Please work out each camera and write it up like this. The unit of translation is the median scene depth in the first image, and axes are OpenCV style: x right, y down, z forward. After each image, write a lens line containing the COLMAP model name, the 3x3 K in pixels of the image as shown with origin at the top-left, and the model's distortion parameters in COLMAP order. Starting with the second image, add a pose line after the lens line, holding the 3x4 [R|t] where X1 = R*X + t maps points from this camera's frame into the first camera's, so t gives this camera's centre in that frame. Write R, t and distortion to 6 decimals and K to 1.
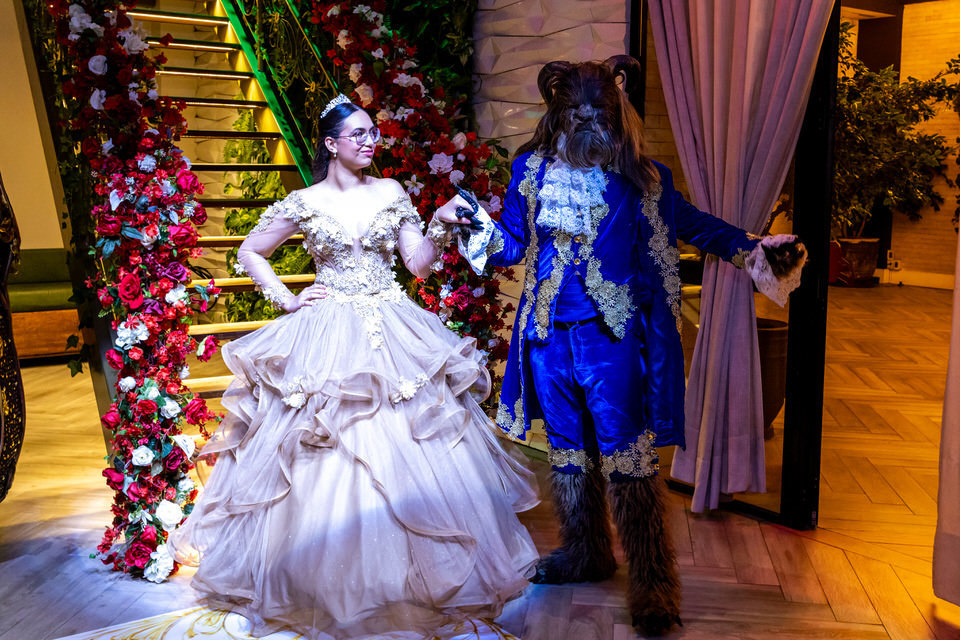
lens RADIAL K [[1015.8, 0, 480.0], [0, 1015.8, 320.0], [0, 0, 1]] dist [0.015042, -0.020543]
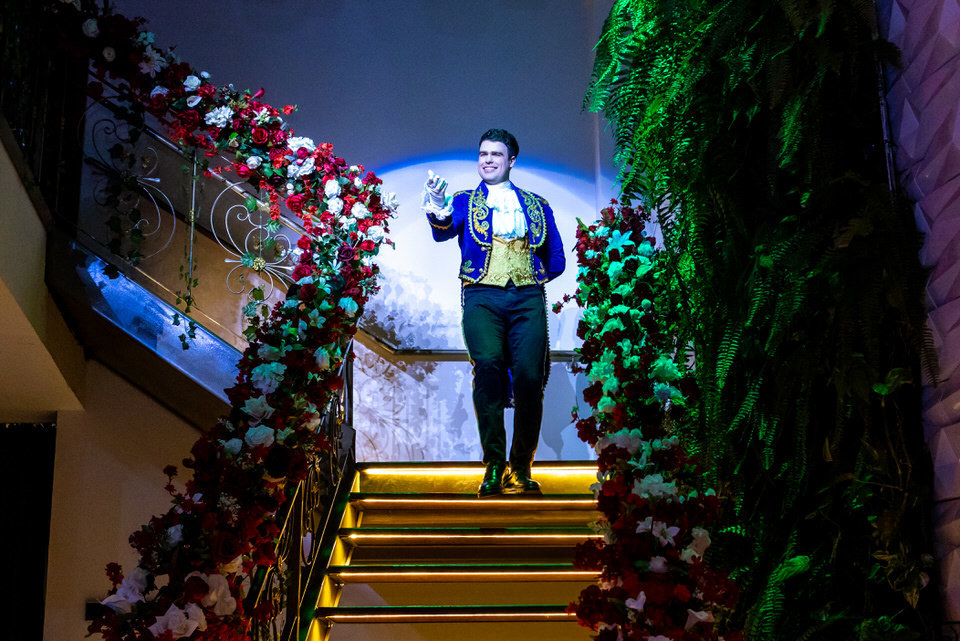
lens RADIAL K [[1554.2, 0, 480.0], [0, 1554.2, 320.5], [0, 0, 1]] dist [0.018339, 0.137072]
pose [[0.841485, -0.177686, -0.510226, 0.321918], [-0.058558, 0.908815, -0.413070, -0.062868], [0.537098, 0.377470, 0.754349, 0.330691]]
